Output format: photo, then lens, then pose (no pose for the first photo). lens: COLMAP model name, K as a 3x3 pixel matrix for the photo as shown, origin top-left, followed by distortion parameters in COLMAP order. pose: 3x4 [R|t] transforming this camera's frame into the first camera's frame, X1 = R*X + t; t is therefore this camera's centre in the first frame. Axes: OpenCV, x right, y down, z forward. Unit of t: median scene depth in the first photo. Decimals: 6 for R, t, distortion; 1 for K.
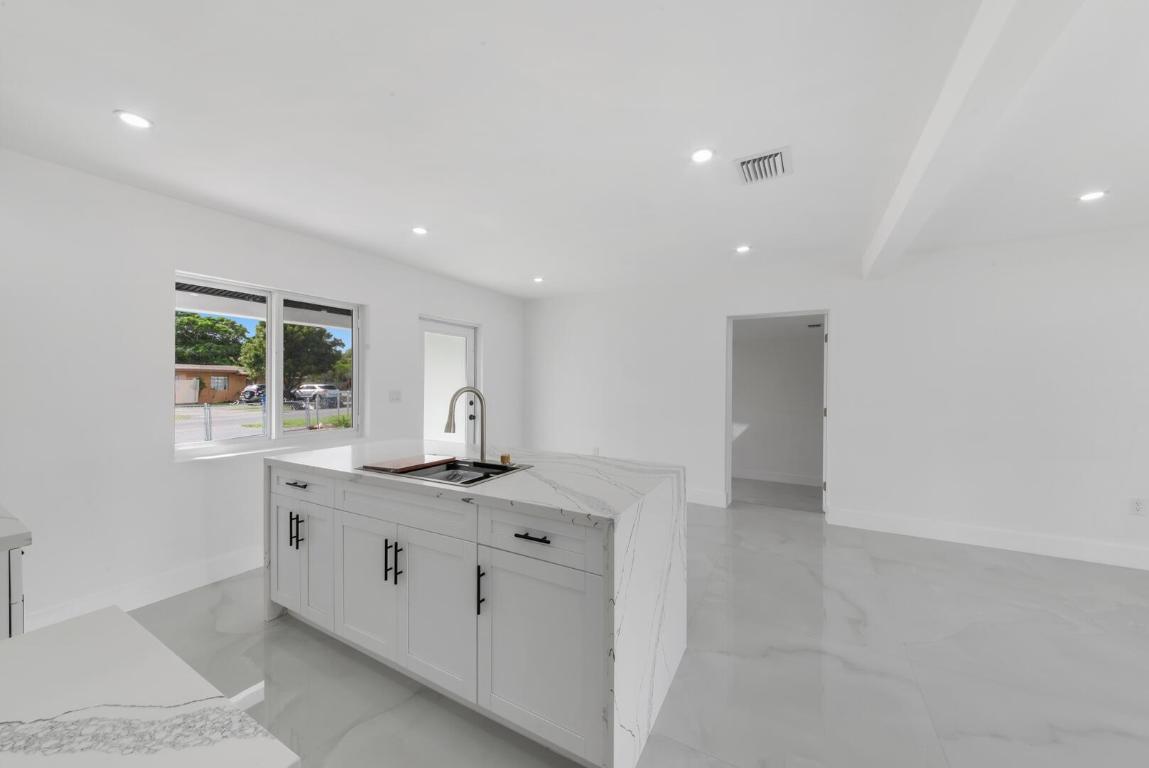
lens RADIAL K [[395.3, 0, 574.5], [0, 395.3, 384.0], [0, 0, 1]] dist [0.000293, -0.000036]
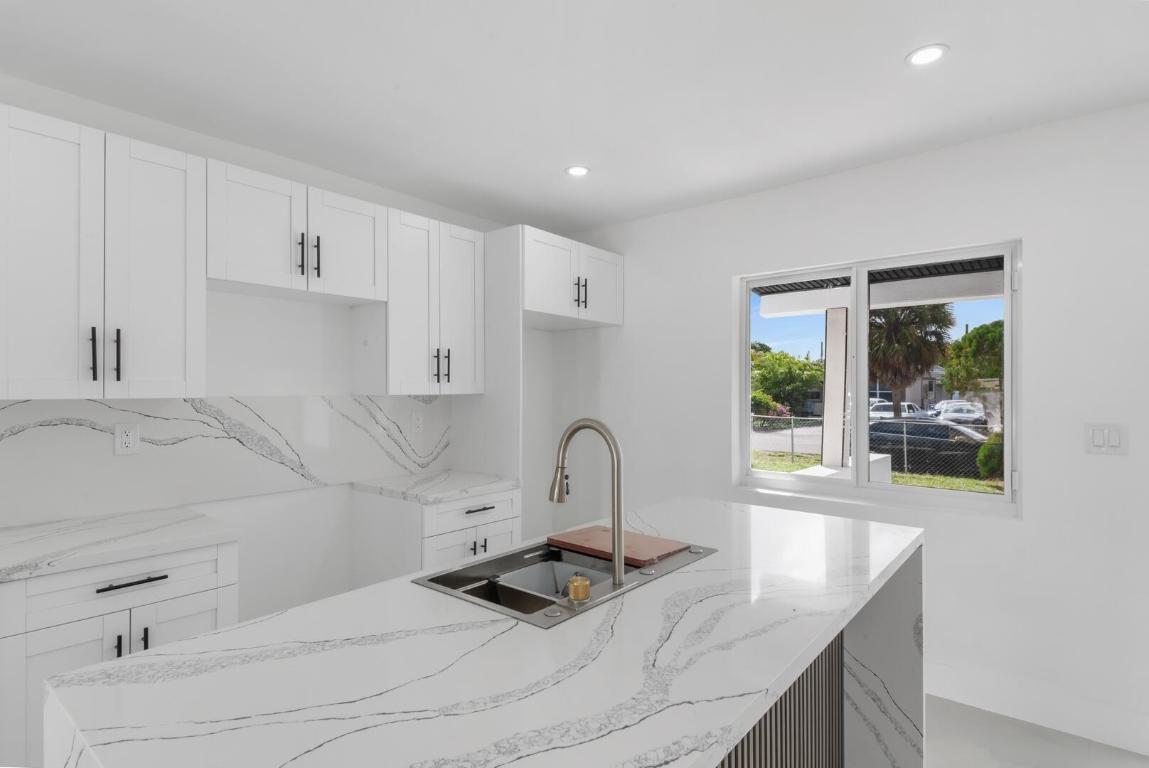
lens RADIAL K [[574.7, 0, 574.5], [0, 574.7, 384.0], [0, 0, 1]] dist [0.000207, -0.000129]
pose [[-0.176464, -0.012310, -0.984230, 0.281787], [-0.004437, 0.999922, -0.011710, -0.018665], [0.984297, 0.002301, -0.176505, 0.698049]]
